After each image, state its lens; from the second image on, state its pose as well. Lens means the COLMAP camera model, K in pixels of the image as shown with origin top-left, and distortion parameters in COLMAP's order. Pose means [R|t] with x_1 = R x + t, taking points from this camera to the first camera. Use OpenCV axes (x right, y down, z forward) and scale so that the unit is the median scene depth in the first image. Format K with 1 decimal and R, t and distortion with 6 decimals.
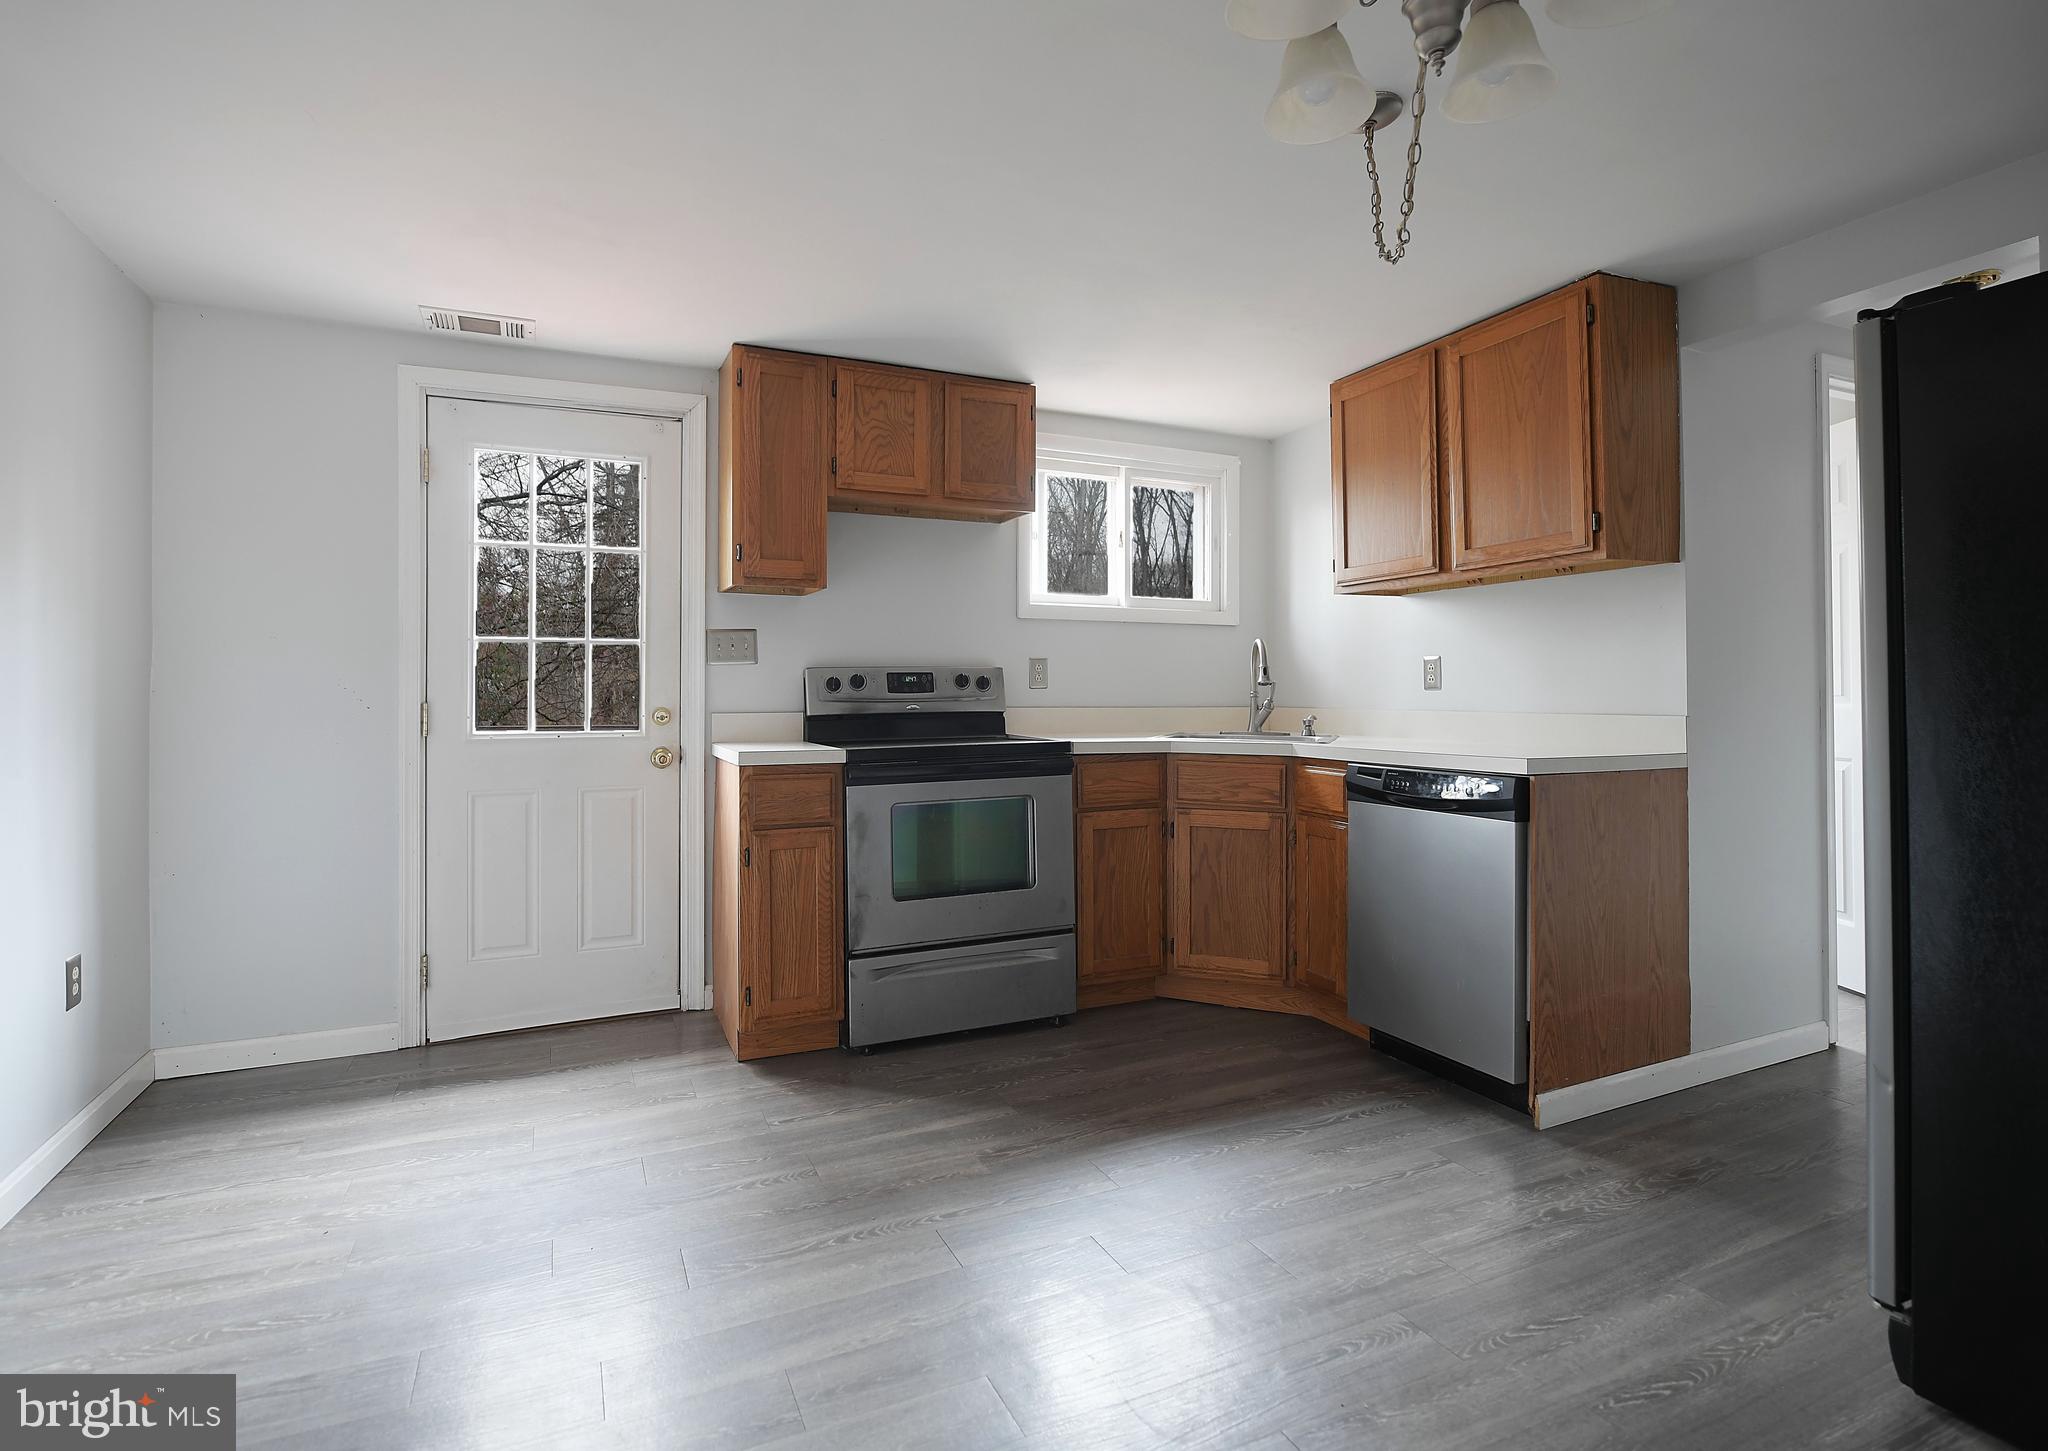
lens RADIAL K [[1008.6, 0, 1020.9], [0, 1008.6, 711.1], [0, 0, 1]] dist [0.000108, 0.000020]
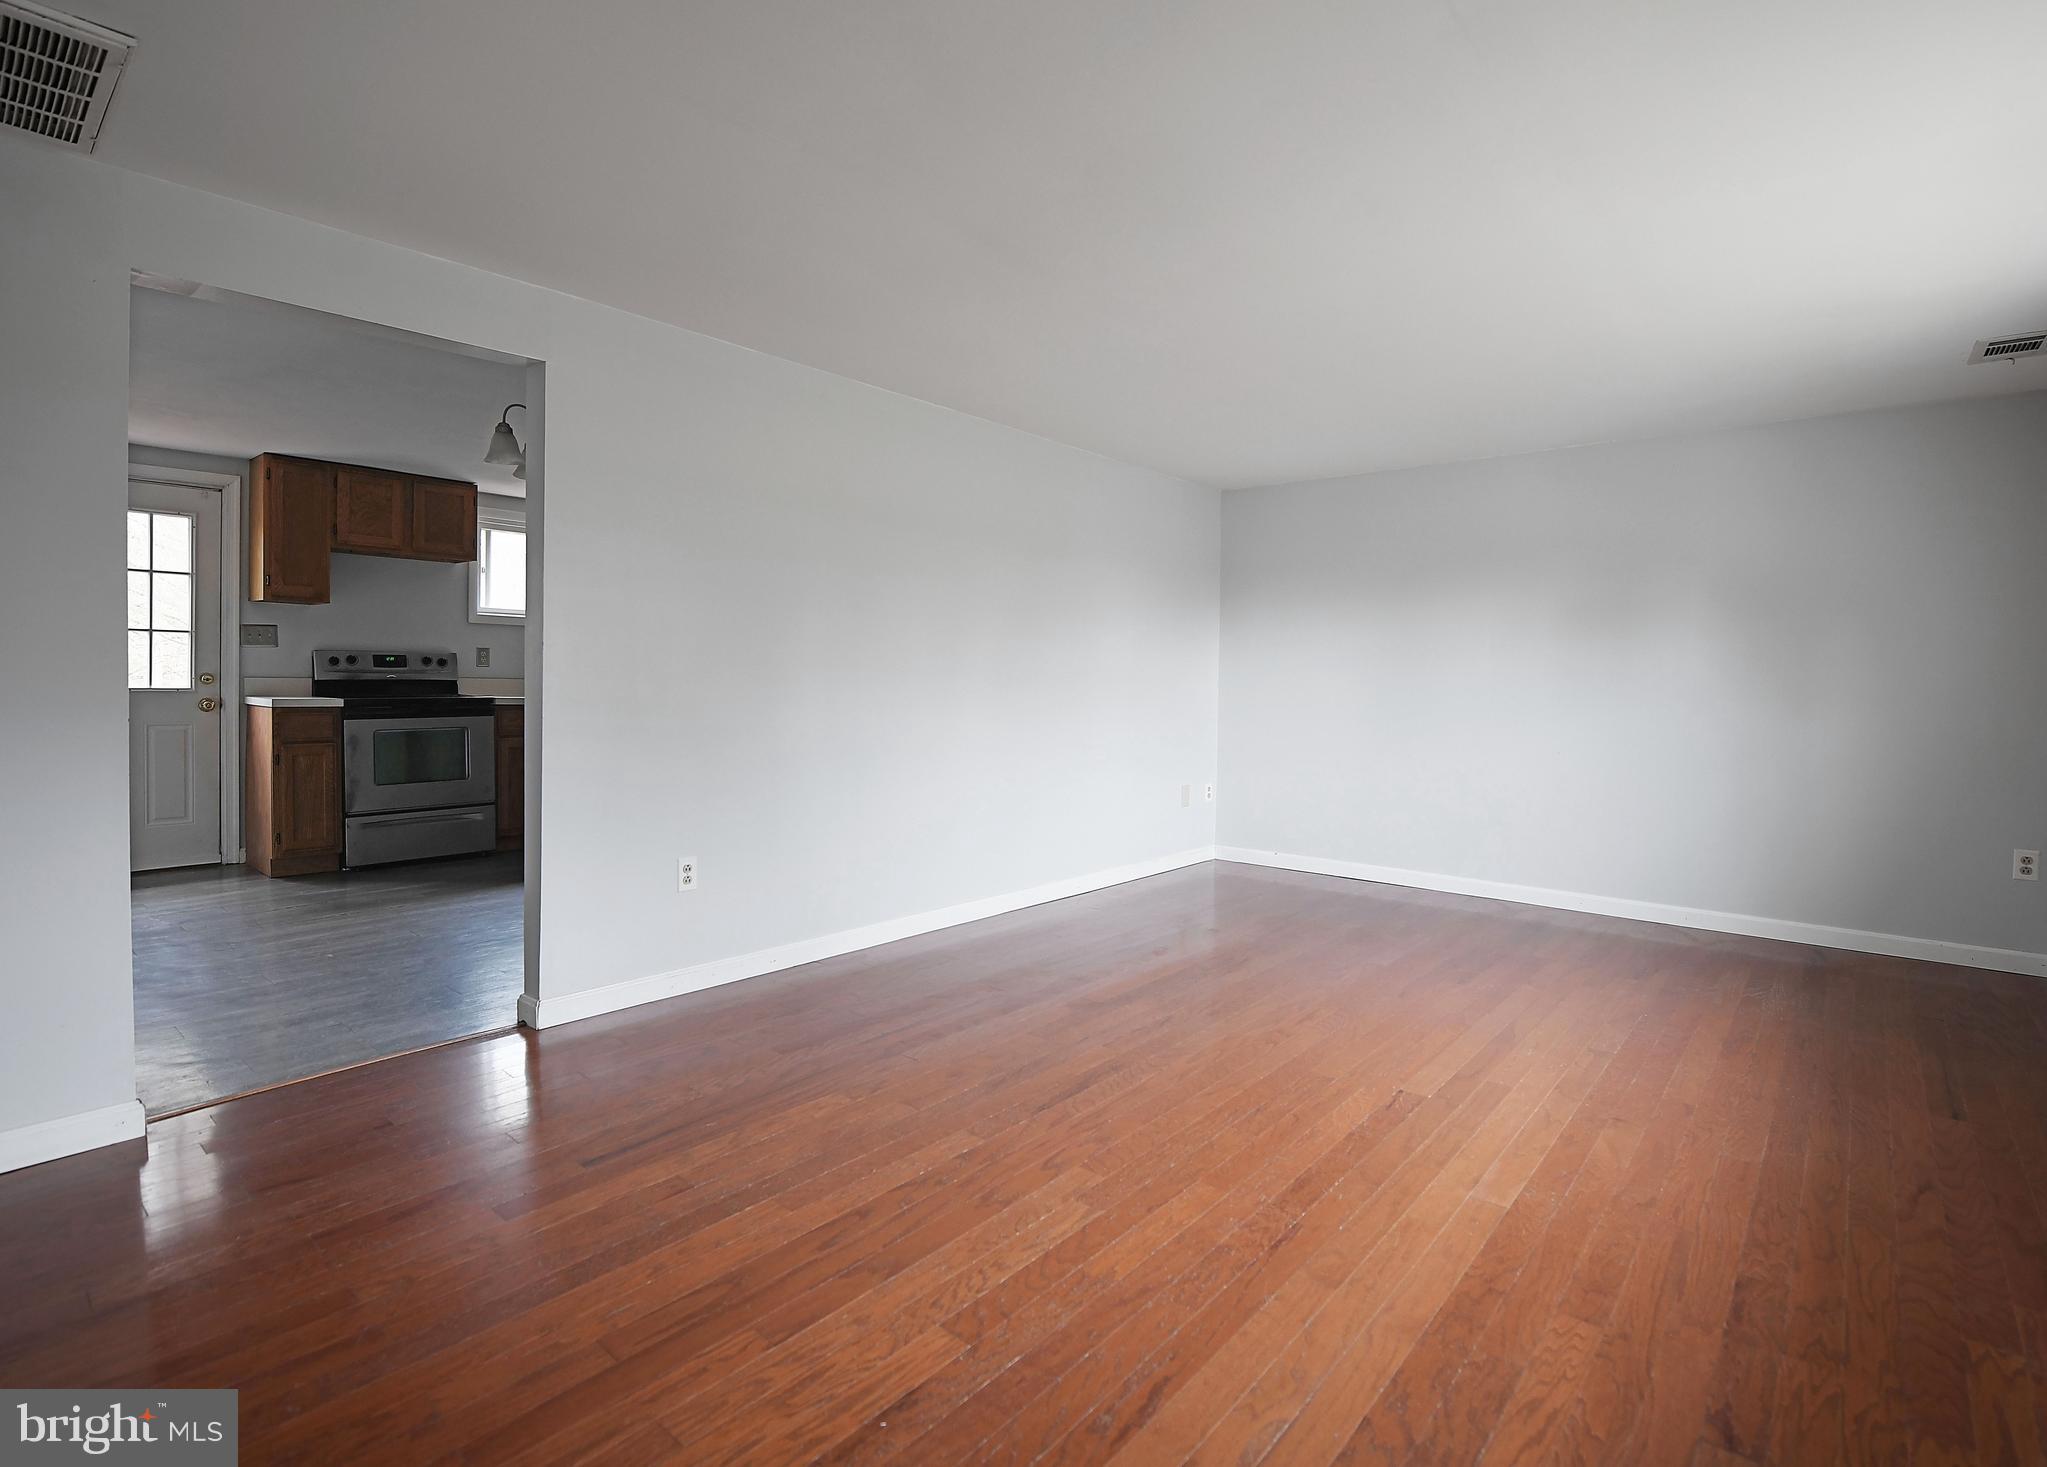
lens RADIAL K [[1035.2, 0, 1029.0], [0, 1035.2, 714.0], [0, 0, 1]] dist [-0.012100, -0.000277]
pose [[0.913760, 0.003752, 0.406237, 0.169023], [-0.011086, 0.999815, 0.015703, 0.021065], [-0.406103, -0.018852, 0.913633, -1.004746]]
